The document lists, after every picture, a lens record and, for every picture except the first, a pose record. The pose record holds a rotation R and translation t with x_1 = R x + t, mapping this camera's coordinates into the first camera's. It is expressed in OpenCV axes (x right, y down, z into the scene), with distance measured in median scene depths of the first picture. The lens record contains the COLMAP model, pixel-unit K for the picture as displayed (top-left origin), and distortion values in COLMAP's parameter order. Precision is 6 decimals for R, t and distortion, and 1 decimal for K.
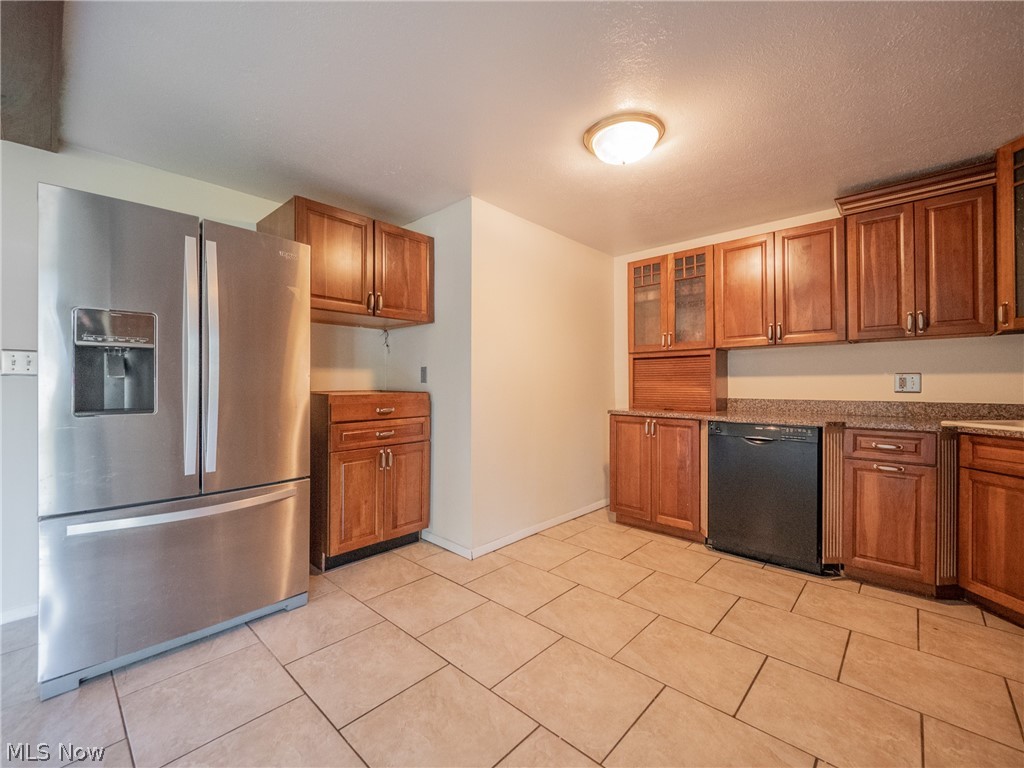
lens RADIAL K [[446.5, 0, 512.0], [0, 446.5, 384.0], [0, 0, 1]] dist [-0.010669, -0.000124]
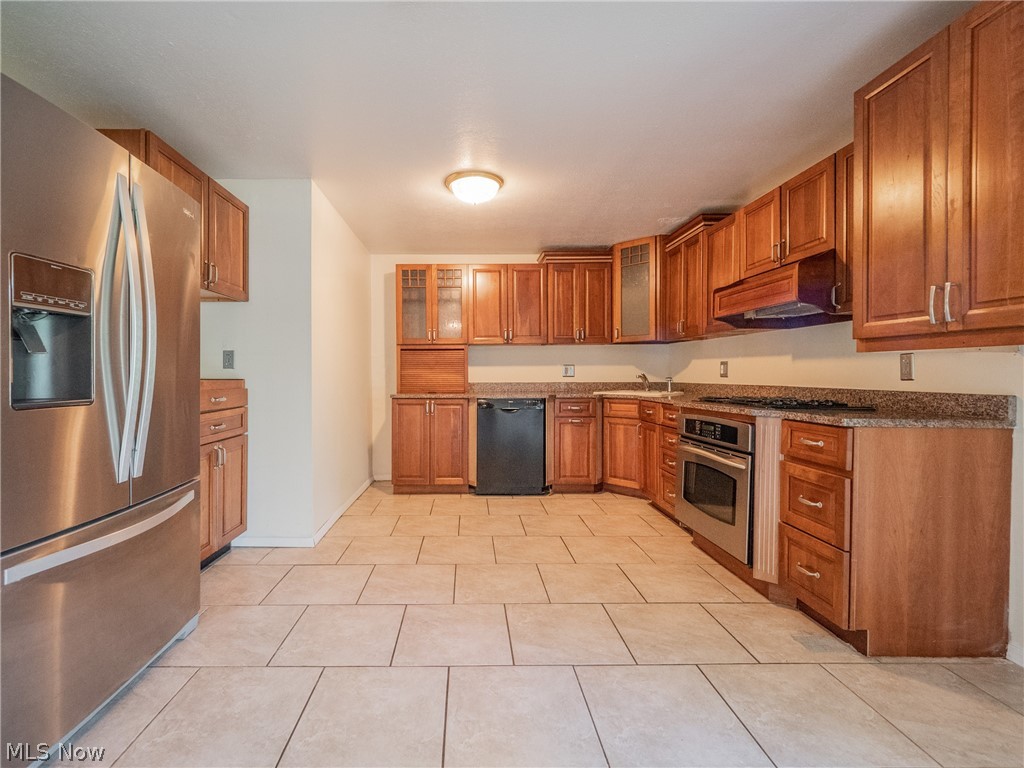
lens RADIAL K [[474.2, 0, 497.8], [0, 474.2, 380.1], [0, 0, 1]] dist [0.001786, -0.000303]
pose [[0.690562, -0.010080, 0.723203, -0.577404], [0.002847, 0.999933, 0.011219, 0.011715], [-0.723268, -0.005689, 0.690544, -0.026971]]
